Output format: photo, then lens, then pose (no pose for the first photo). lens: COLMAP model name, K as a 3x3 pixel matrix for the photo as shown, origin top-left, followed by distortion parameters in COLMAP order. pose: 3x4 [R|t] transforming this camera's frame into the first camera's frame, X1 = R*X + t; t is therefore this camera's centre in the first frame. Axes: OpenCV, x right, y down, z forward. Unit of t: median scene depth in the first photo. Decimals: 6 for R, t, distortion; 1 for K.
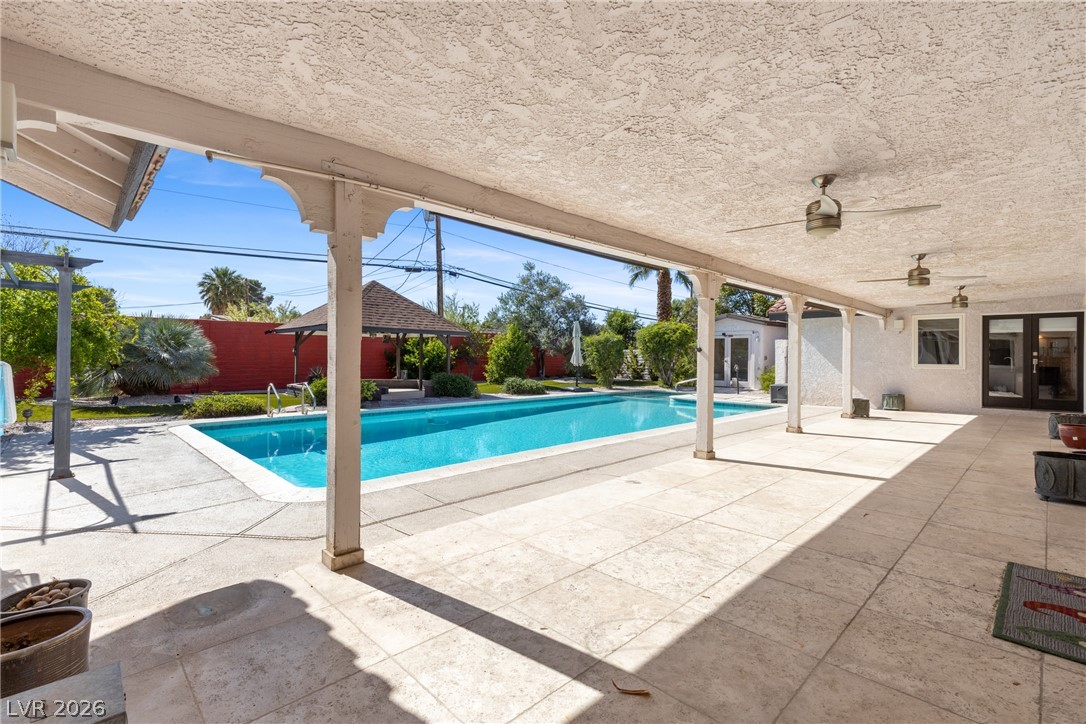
lens RADIAL K [[493.1, 0, 544.4], [0, 493.1, 338.0], [0, 0, 1]] dist [0.005640, -0.000885]
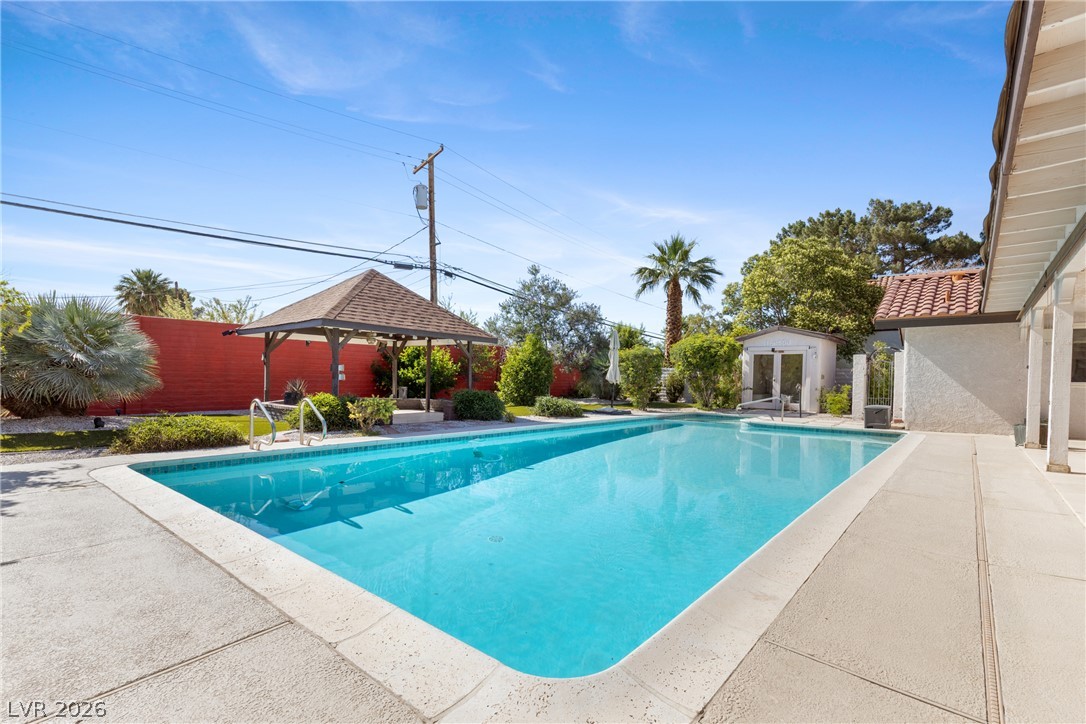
lens RADIAL K [[493.1, 0, 540.7], [0, 493.1, 376.4], [0, 0, 1]] dist [0.005640, -0.000885]
pose [[0.994557, 0.011599, 0.103550, -0.139470], [-0.014683, 0.999470, 0.029069, 0.021078], [-0.103158, -0.030431, 0.994199, 0.175260]]
